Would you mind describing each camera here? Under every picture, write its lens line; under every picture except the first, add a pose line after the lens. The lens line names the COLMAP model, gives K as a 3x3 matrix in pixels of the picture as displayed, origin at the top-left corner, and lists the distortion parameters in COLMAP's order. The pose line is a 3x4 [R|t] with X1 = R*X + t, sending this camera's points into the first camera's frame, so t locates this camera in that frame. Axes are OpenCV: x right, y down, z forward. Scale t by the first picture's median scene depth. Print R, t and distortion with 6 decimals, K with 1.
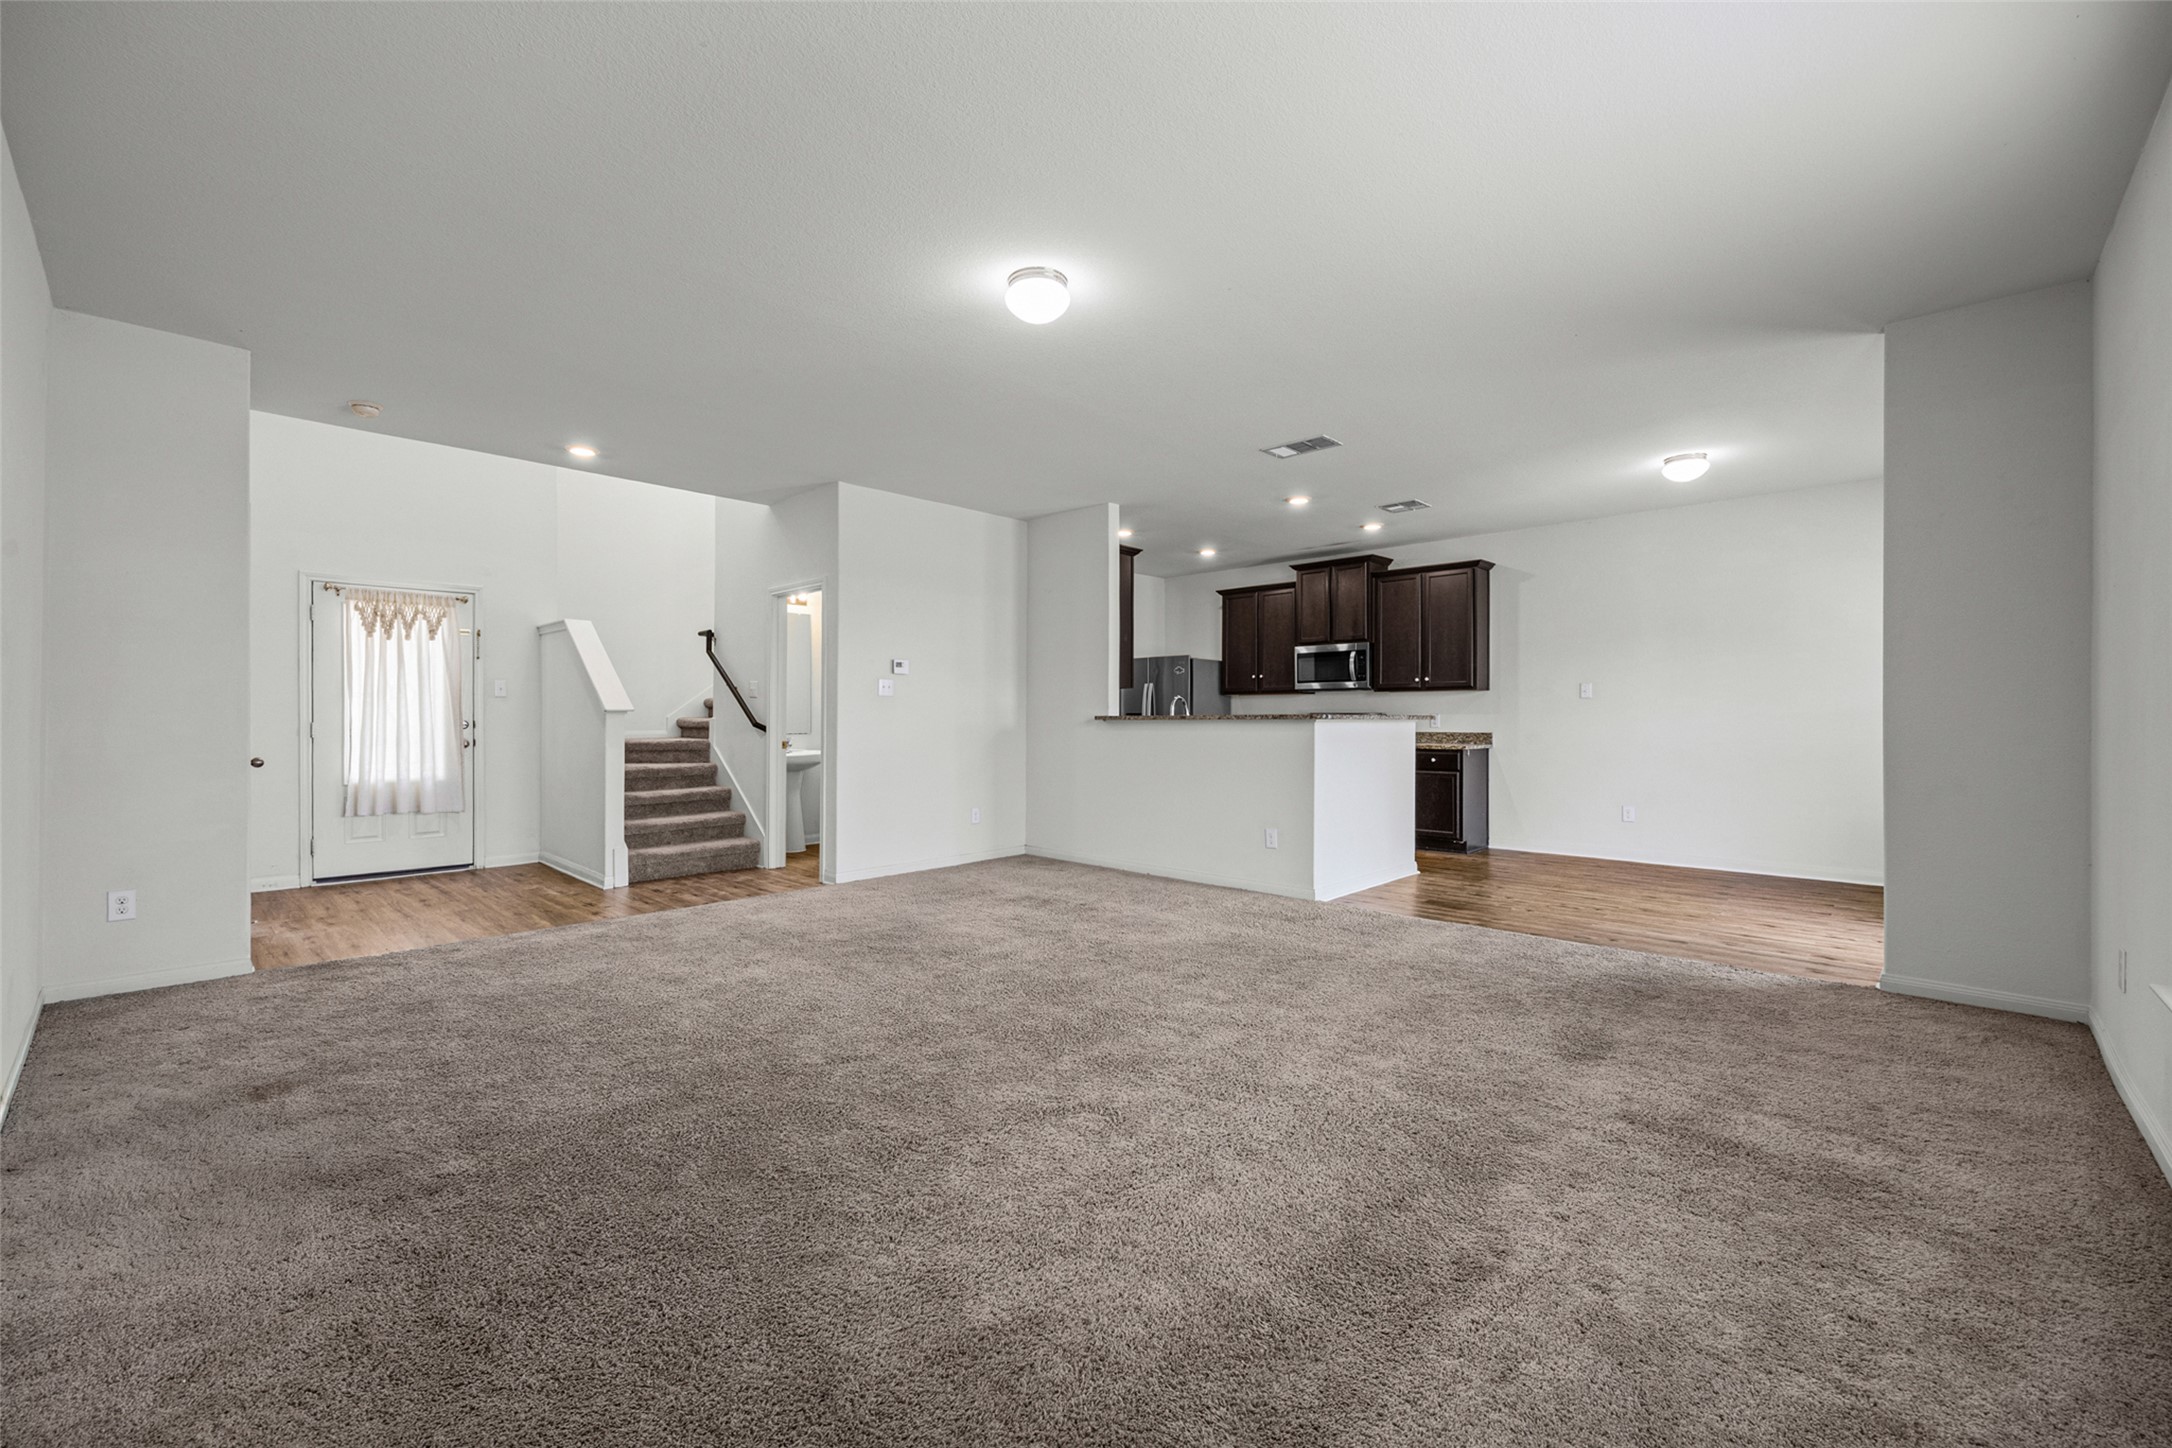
lens RADIAL K [[864.5, 0, 1093.0], [0, 864.5, 720.7], [0, 0, 1]] dist [-0.000662, -0.000458]
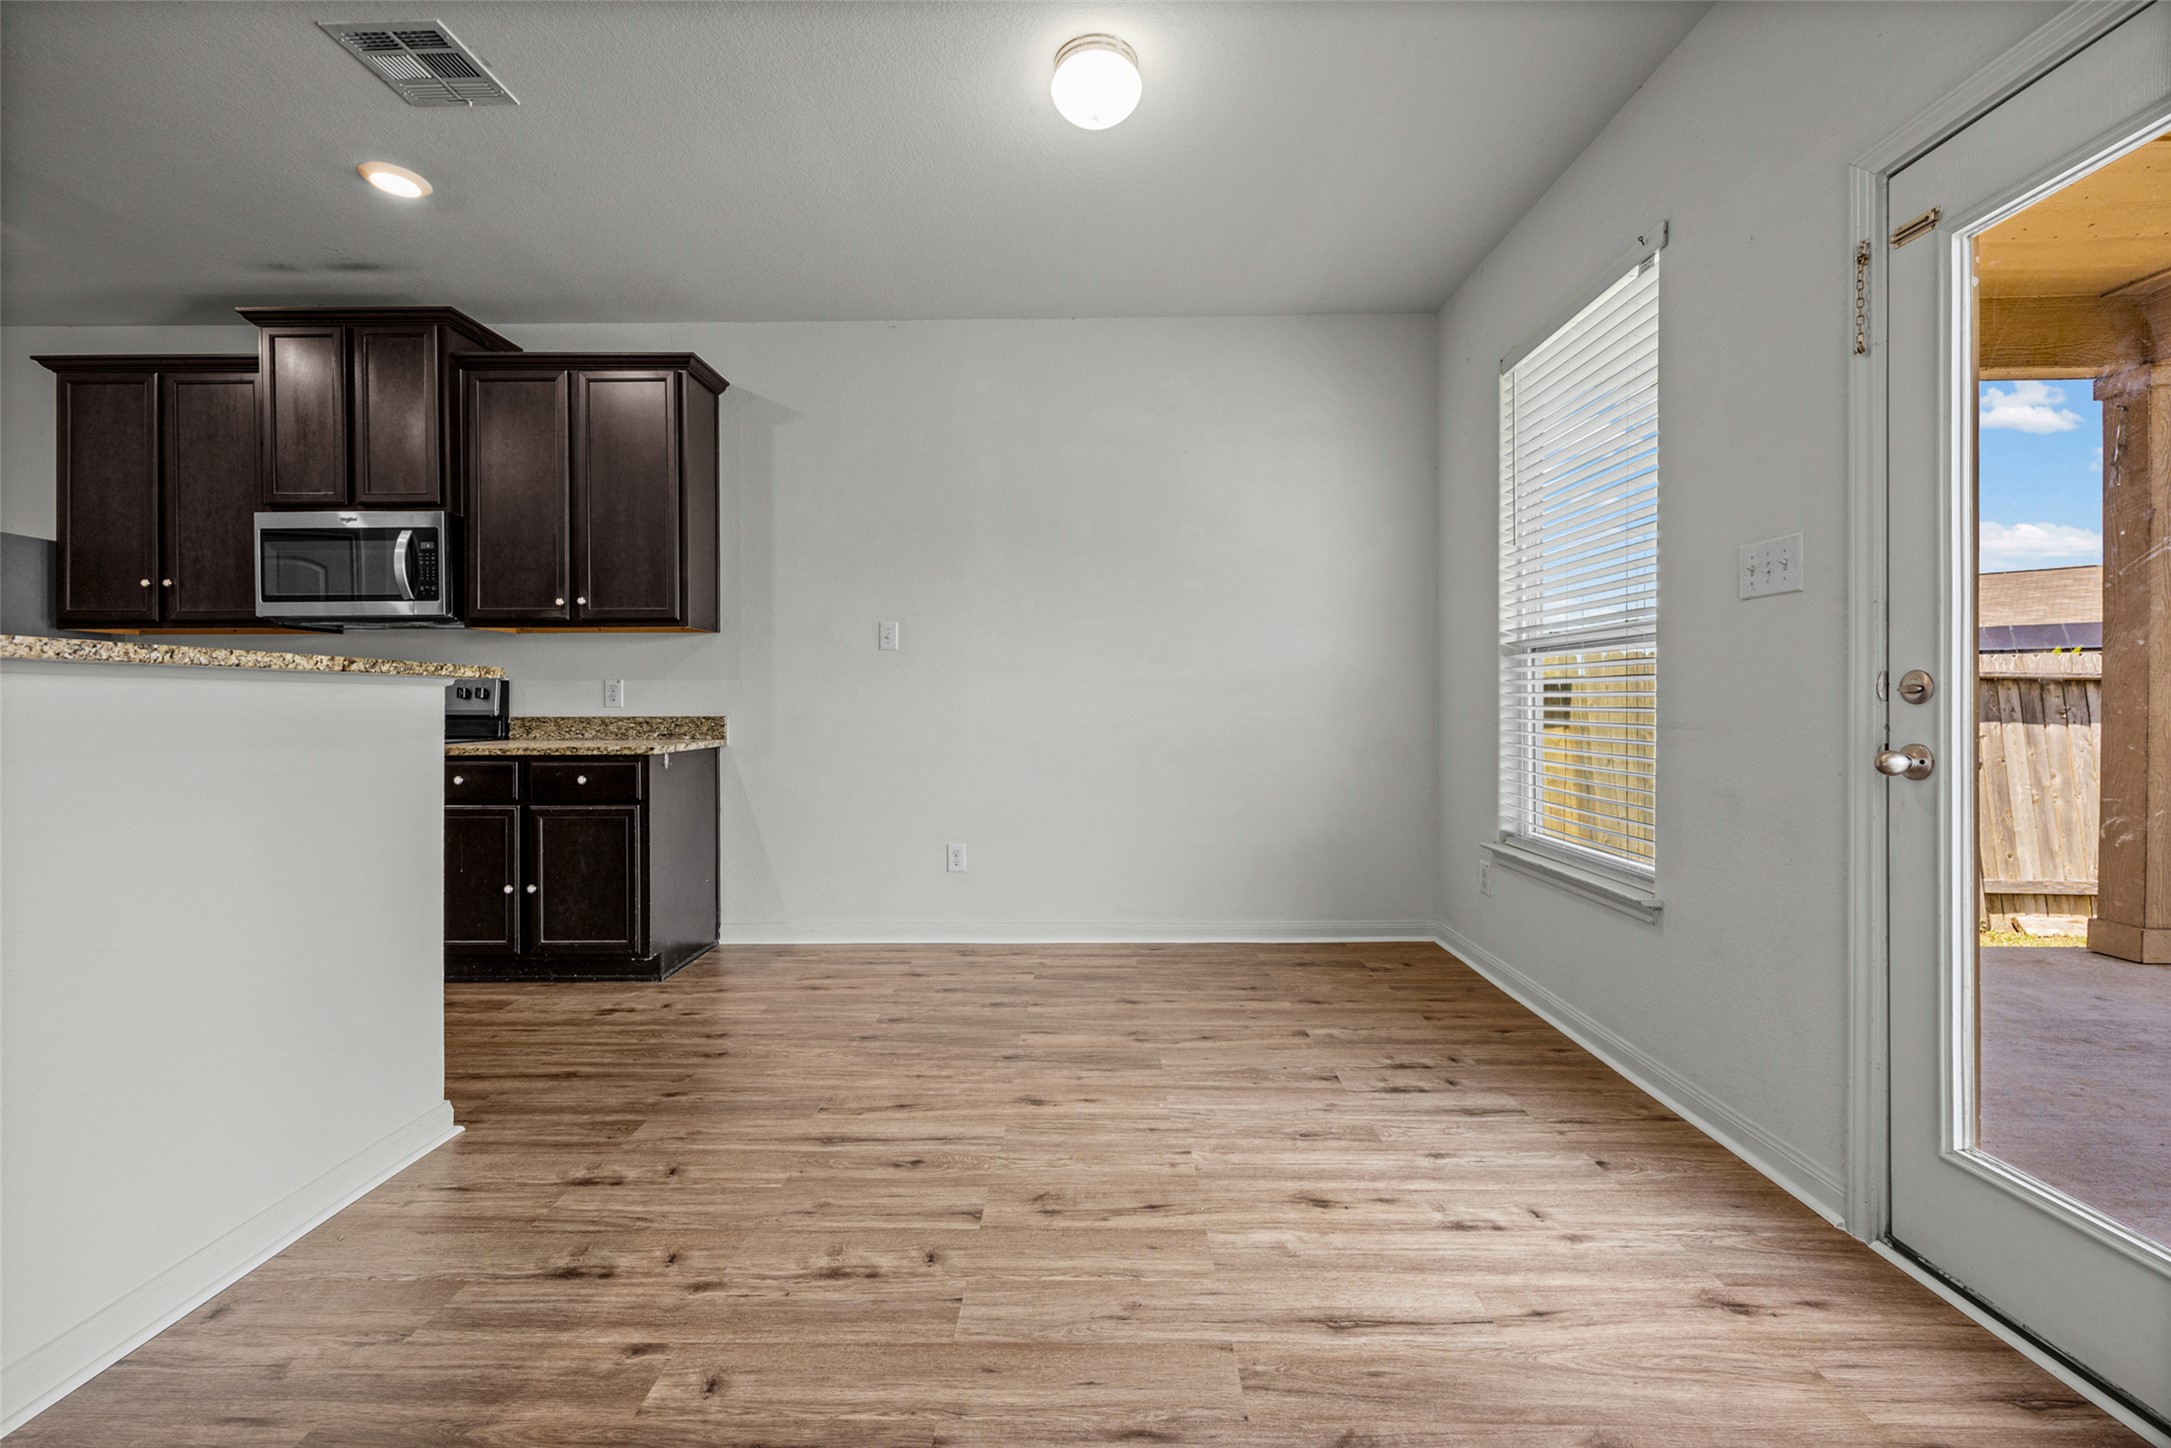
lens RADIAL K [[864.1, 0, 1088.7], [0, 864.1, 701.9], [0, 0, 1]] dist [-0.000662, -0.000458]
pose [[0.728198, -0.002785, 0.685361, 0.268886], [0.003211, 0.999995, 0.000653, 0.006029], [-0.685359, 0.001725, 0.728203, 0.482824]]
